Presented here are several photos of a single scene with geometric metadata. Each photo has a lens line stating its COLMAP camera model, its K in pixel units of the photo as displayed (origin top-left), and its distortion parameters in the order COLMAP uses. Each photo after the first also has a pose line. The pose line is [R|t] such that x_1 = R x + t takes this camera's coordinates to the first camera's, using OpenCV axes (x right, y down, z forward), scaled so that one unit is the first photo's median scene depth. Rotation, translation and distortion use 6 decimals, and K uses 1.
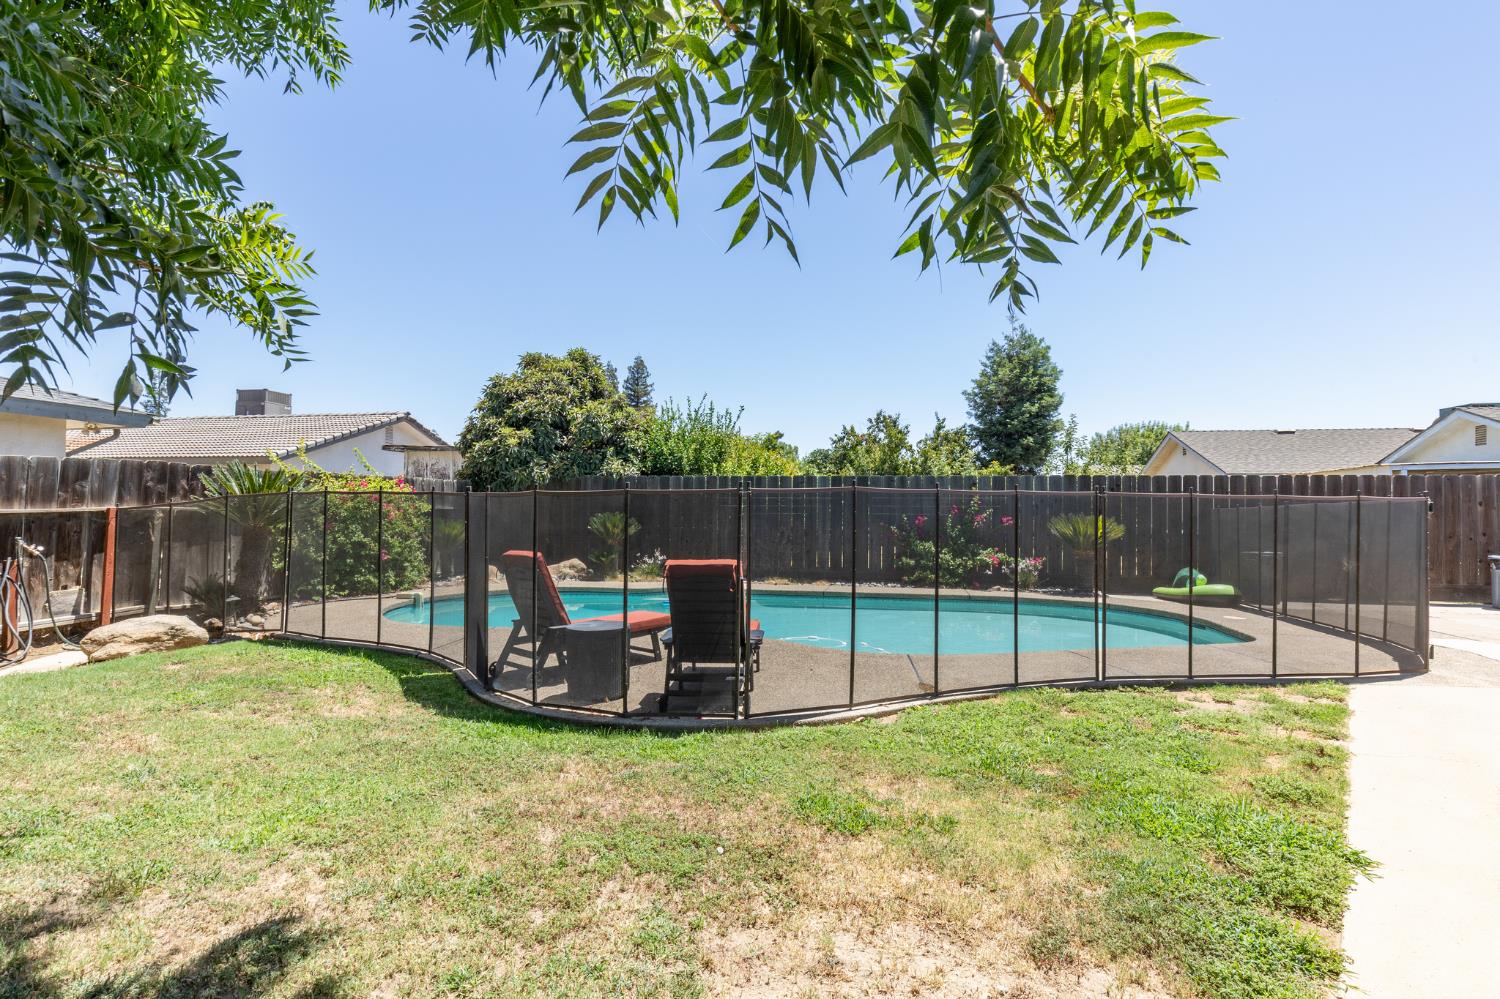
lens RADIAL K [[737.1, 0, 750.0], [0, 737.1, 499.5], [0, 0, 1]] dist [-0.002011, -0.000375]
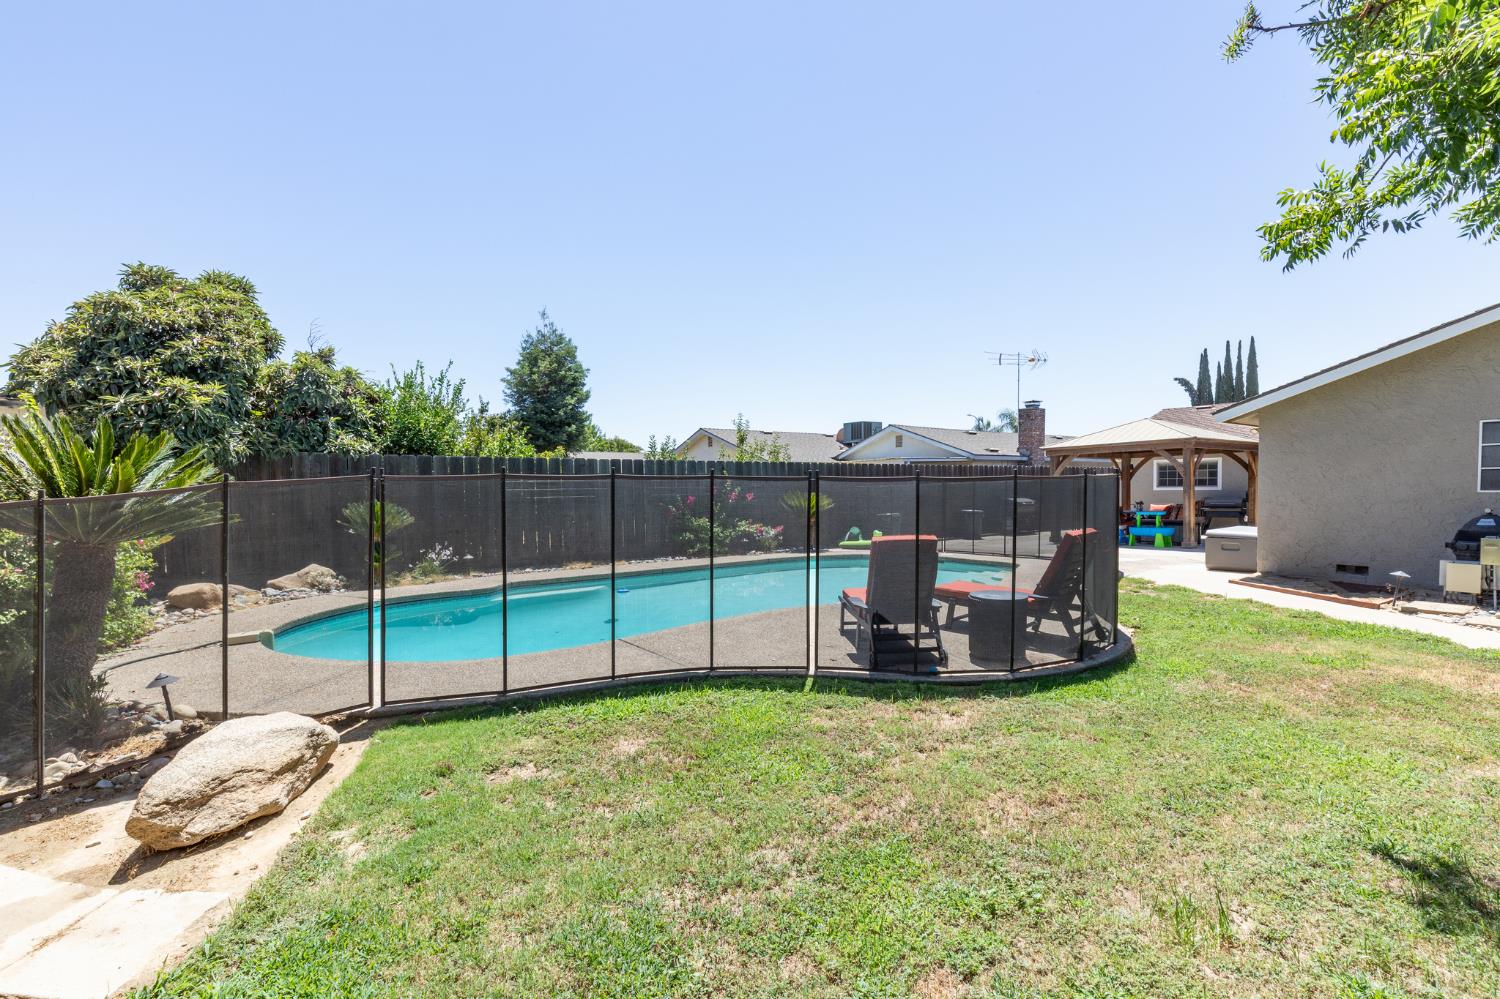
lens RADIAL K [[679.6, 0, 755.3], [0, 679.6, 490.6], [0, 0, 1]] dist [0.000779, 0.000006]
pose [[0.667331, -0.018175, 0.744540, -0.438828], [0.006869, 0.999810, 0.018250, -0.003685], [-0.744730, -0.007064, 0.667329, 0.204341]]
